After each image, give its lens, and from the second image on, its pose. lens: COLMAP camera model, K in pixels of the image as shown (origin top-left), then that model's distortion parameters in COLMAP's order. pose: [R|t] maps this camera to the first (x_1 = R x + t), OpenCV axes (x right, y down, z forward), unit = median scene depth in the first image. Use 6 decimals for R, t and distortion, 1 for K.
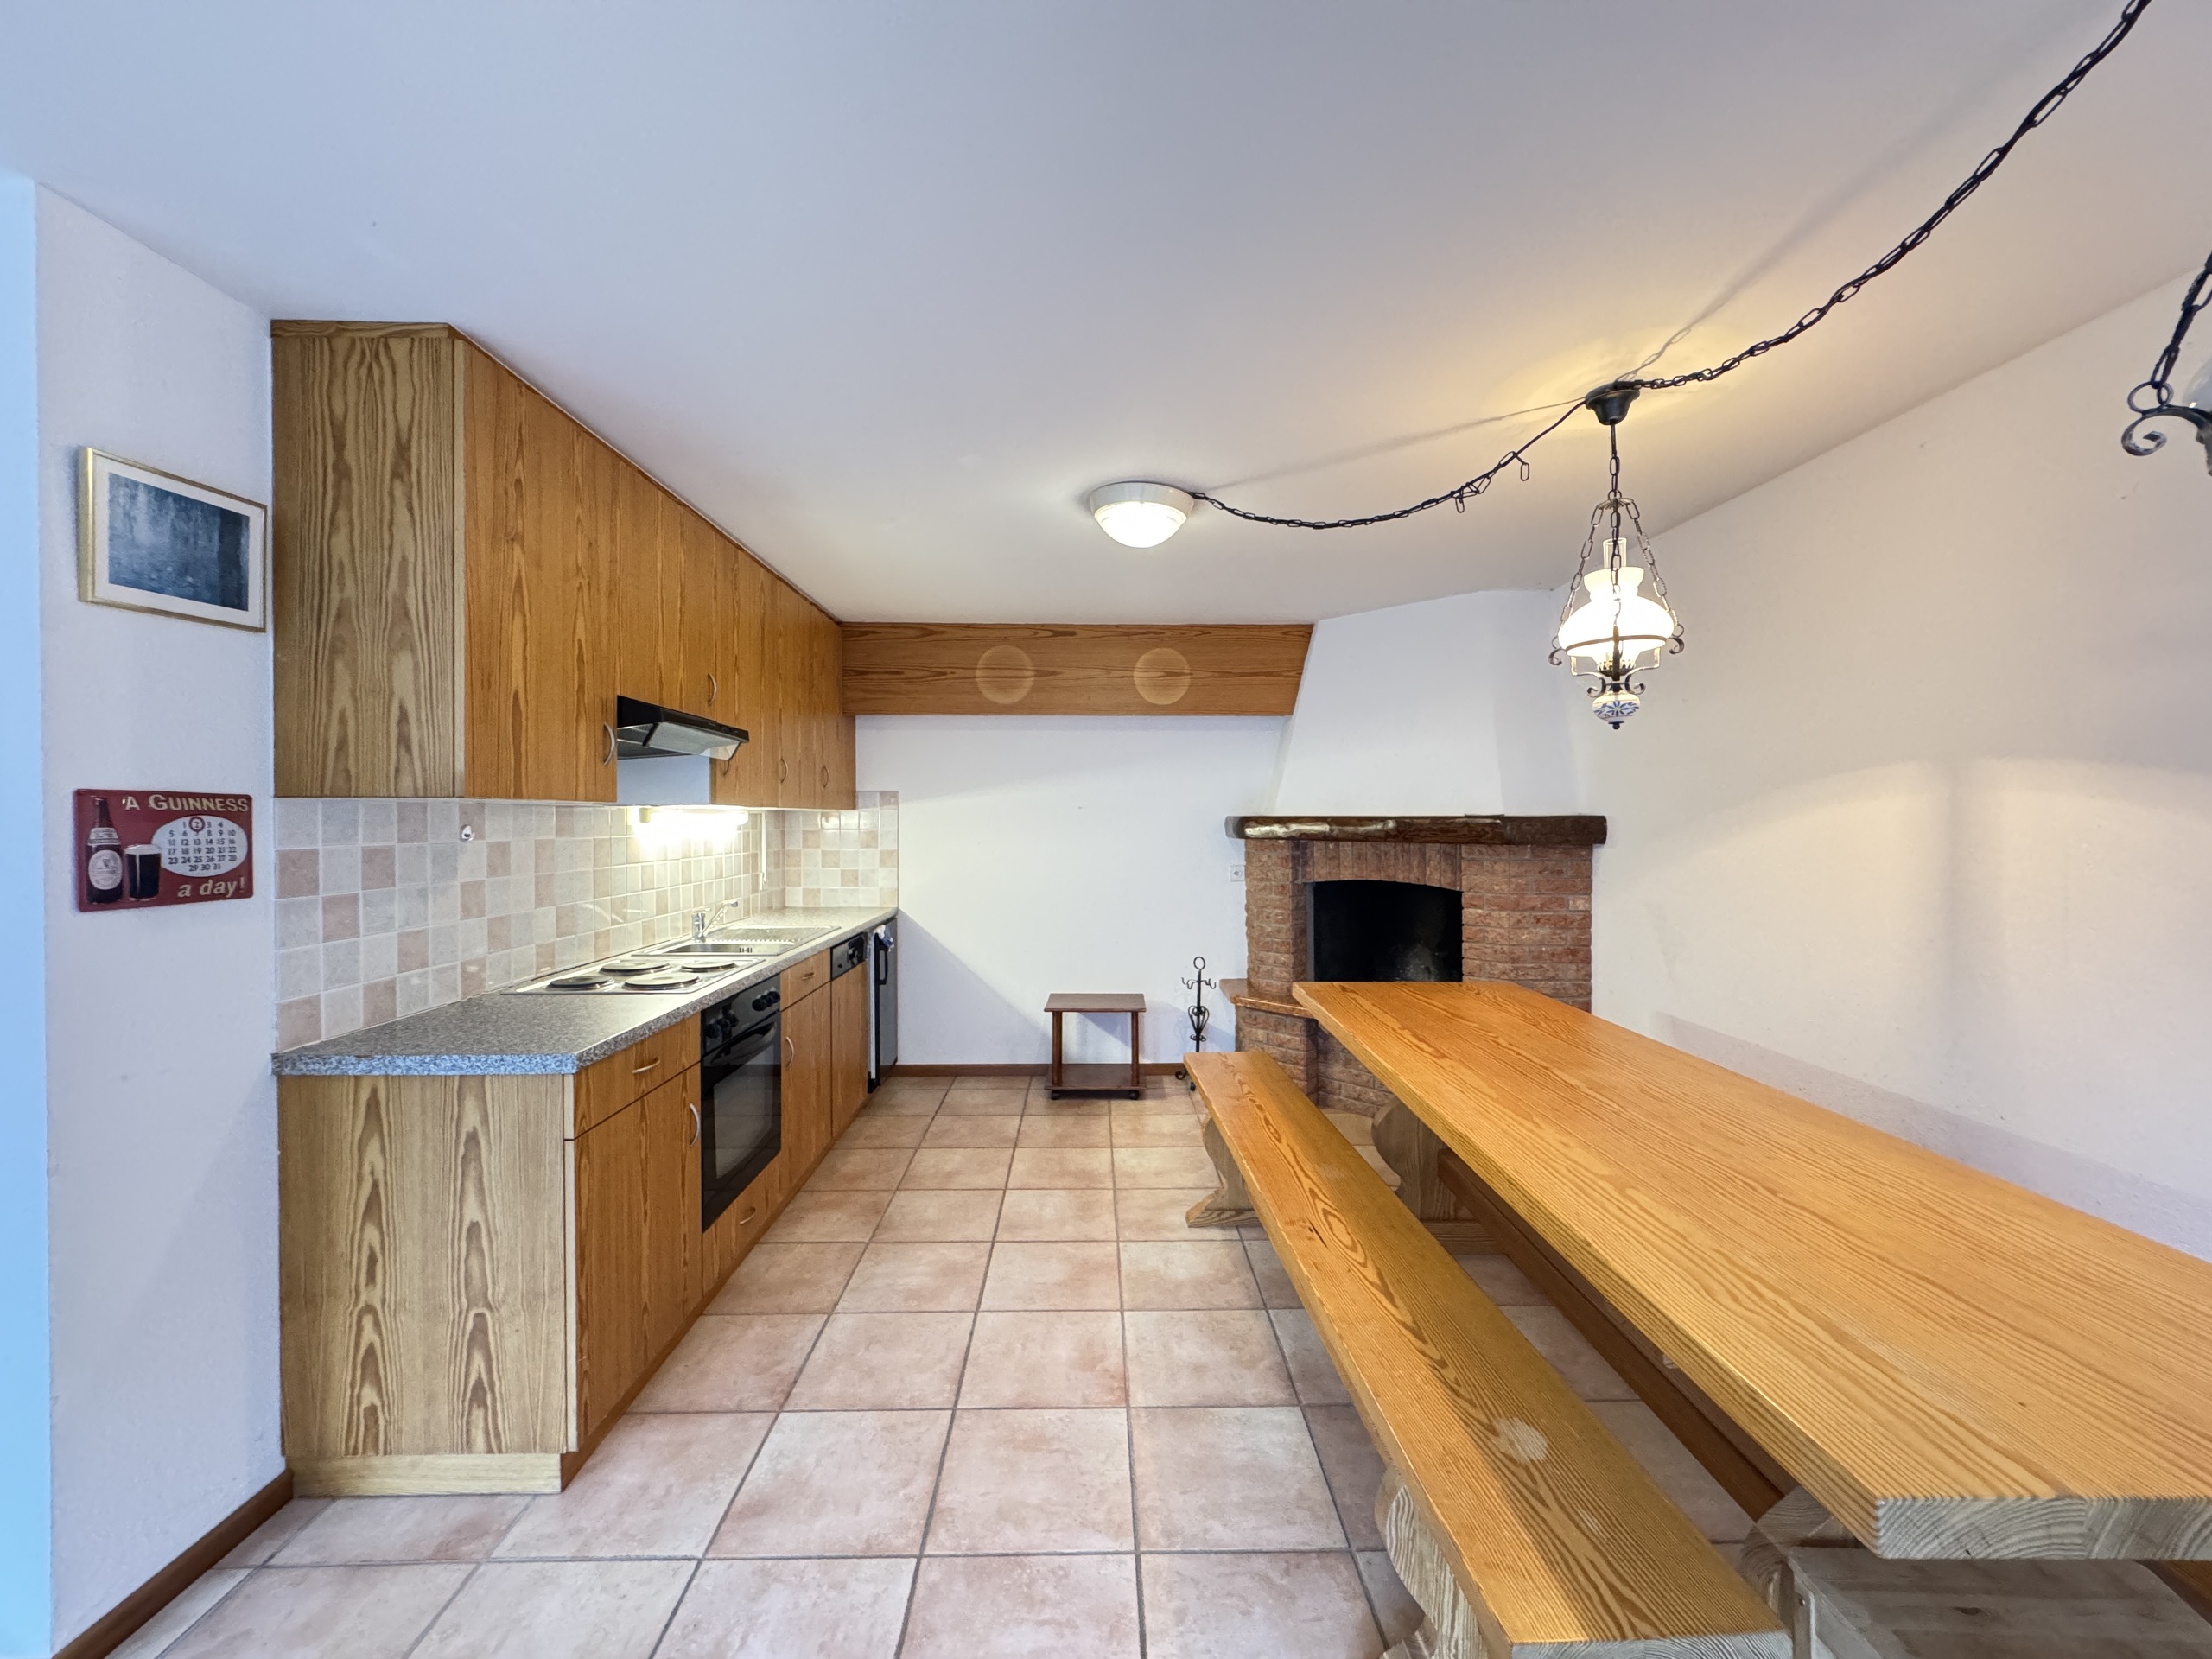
lens RADIAL K [[880.4, 0, 1099.8], [0, 880.4, 820.4], [0, 0, 1]] dist [-0.002395, 0.000610]
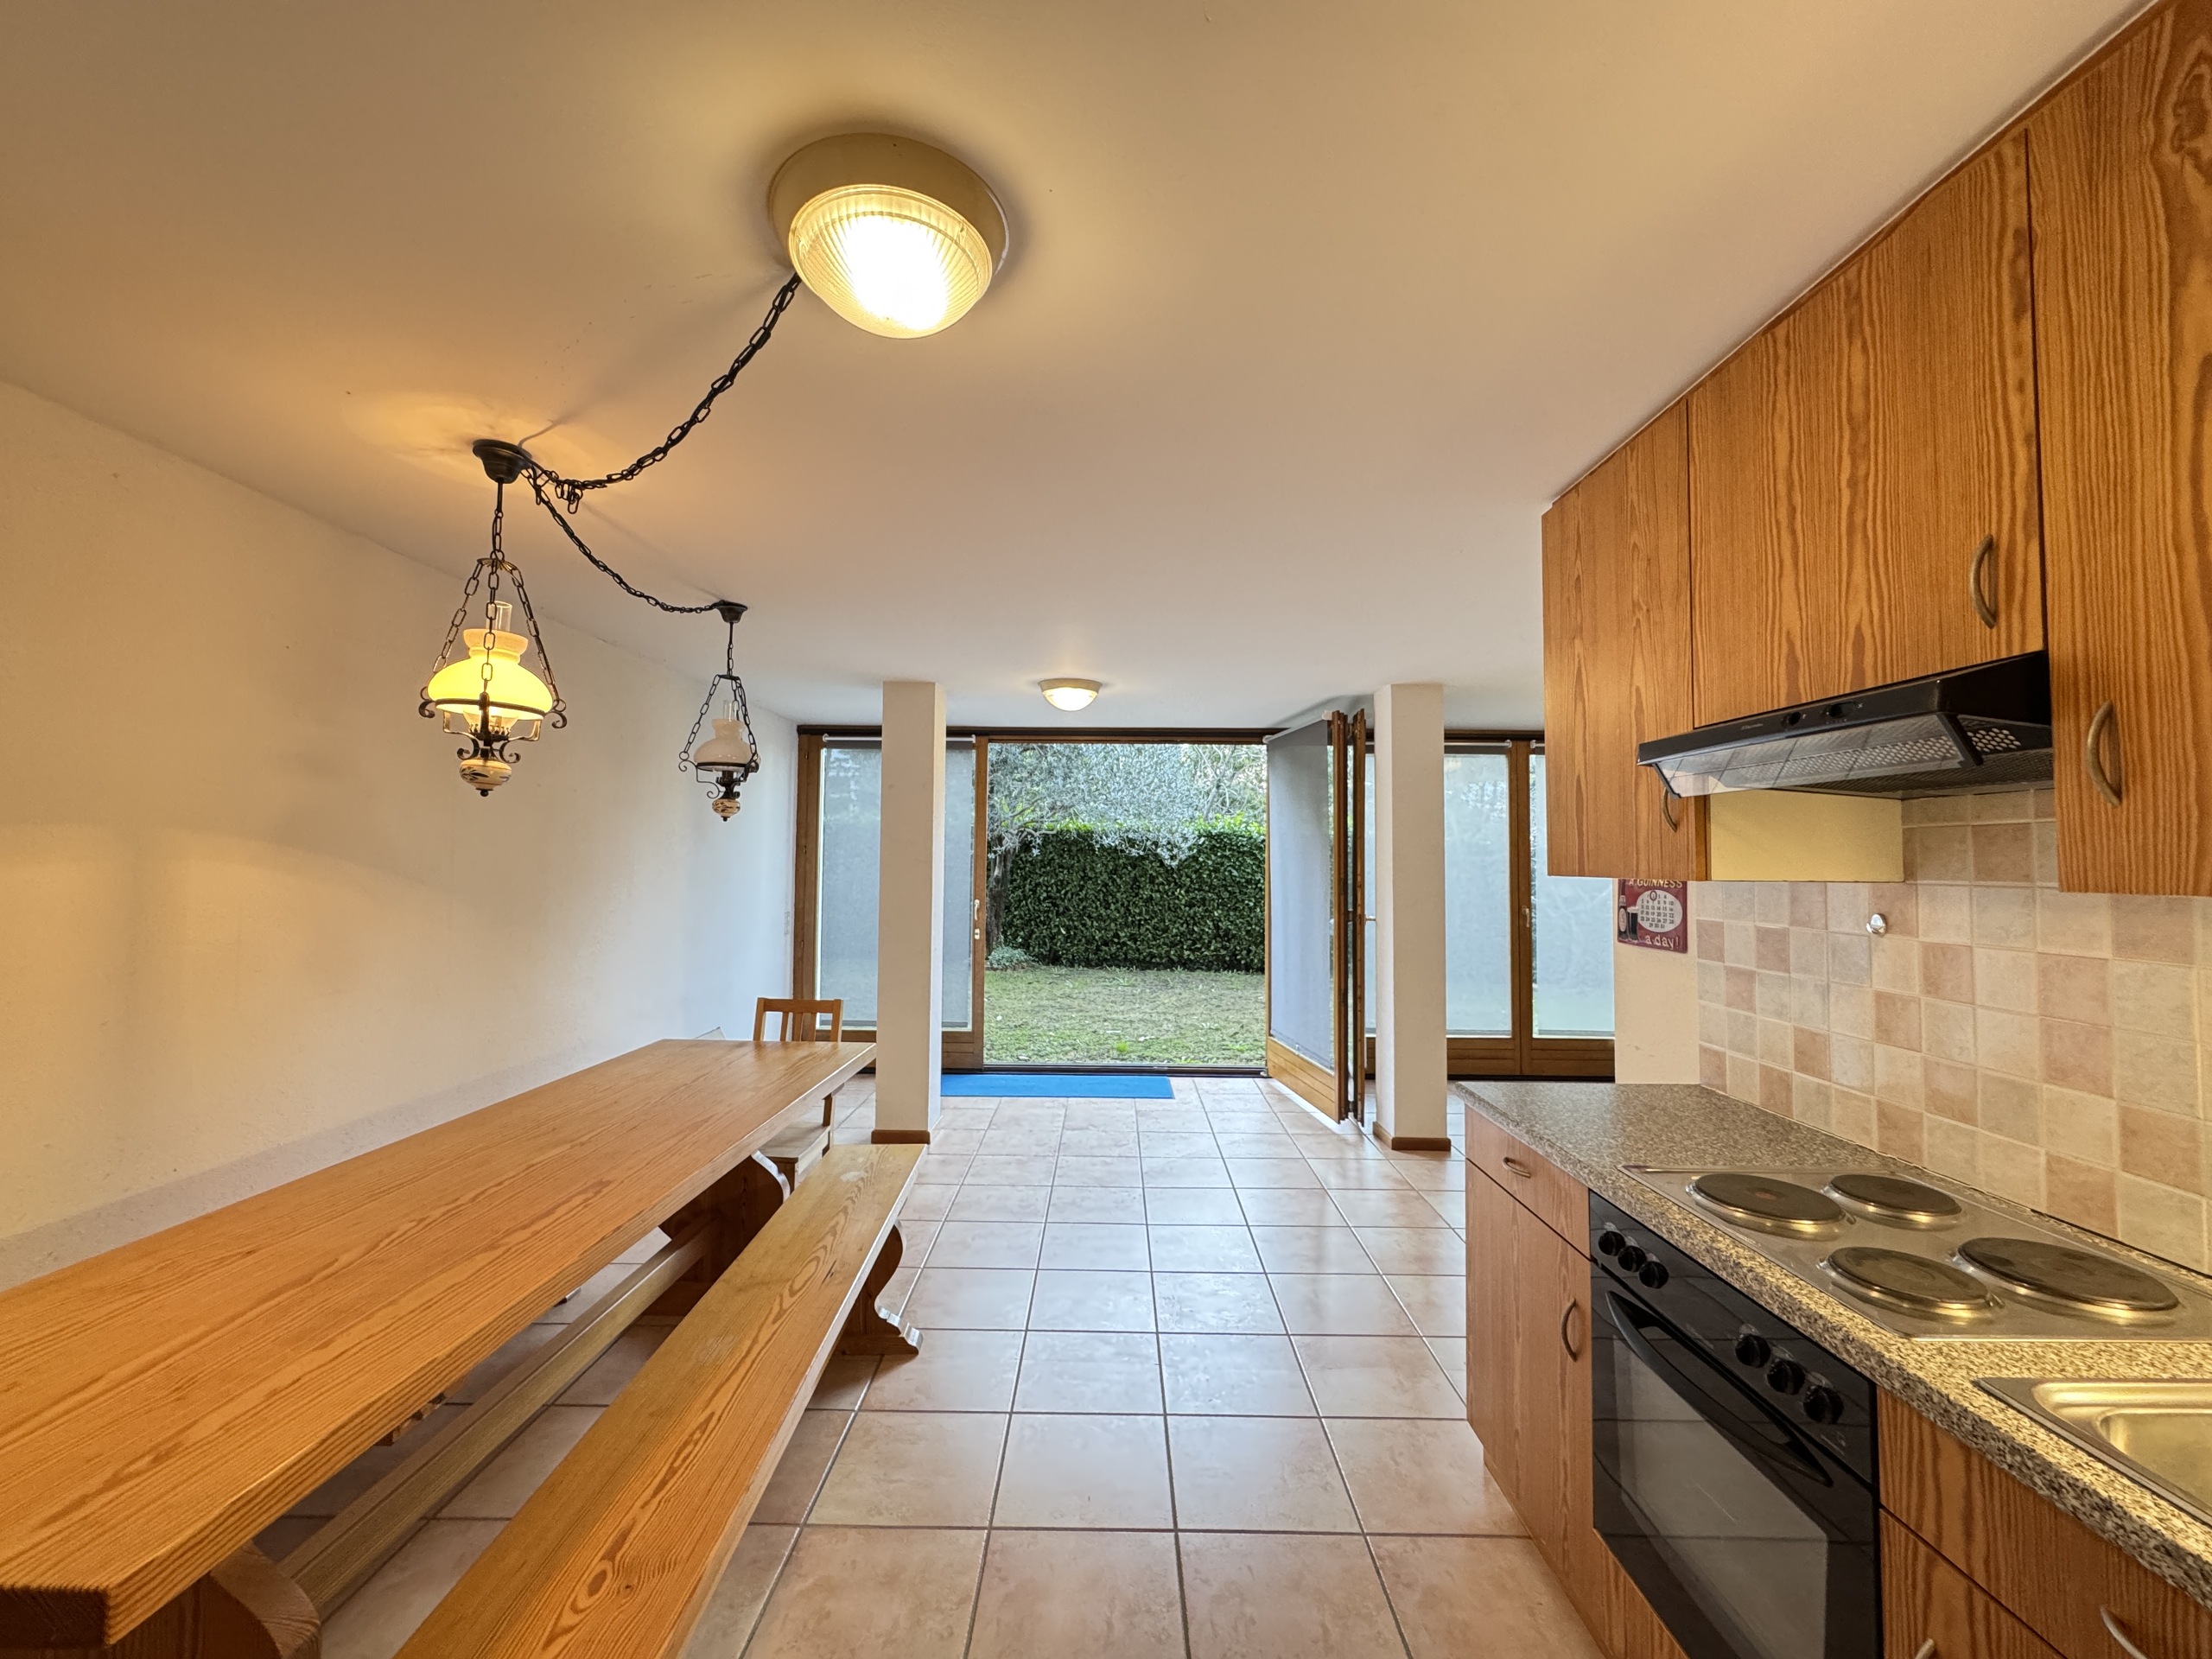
lens RADIAL K [[880.4, 0, 1116.7], [0, 880.4, 831.0], [0, 0, 1]] dist [-0.002395, 0.000610]
pose [[-0.999982, -0.005551, -0.002159, -0.102038], [-0.005479, 0.999465, -0.032238, -0.041905], [0.002337, -0.032225, -0.999478, 2.017168]]
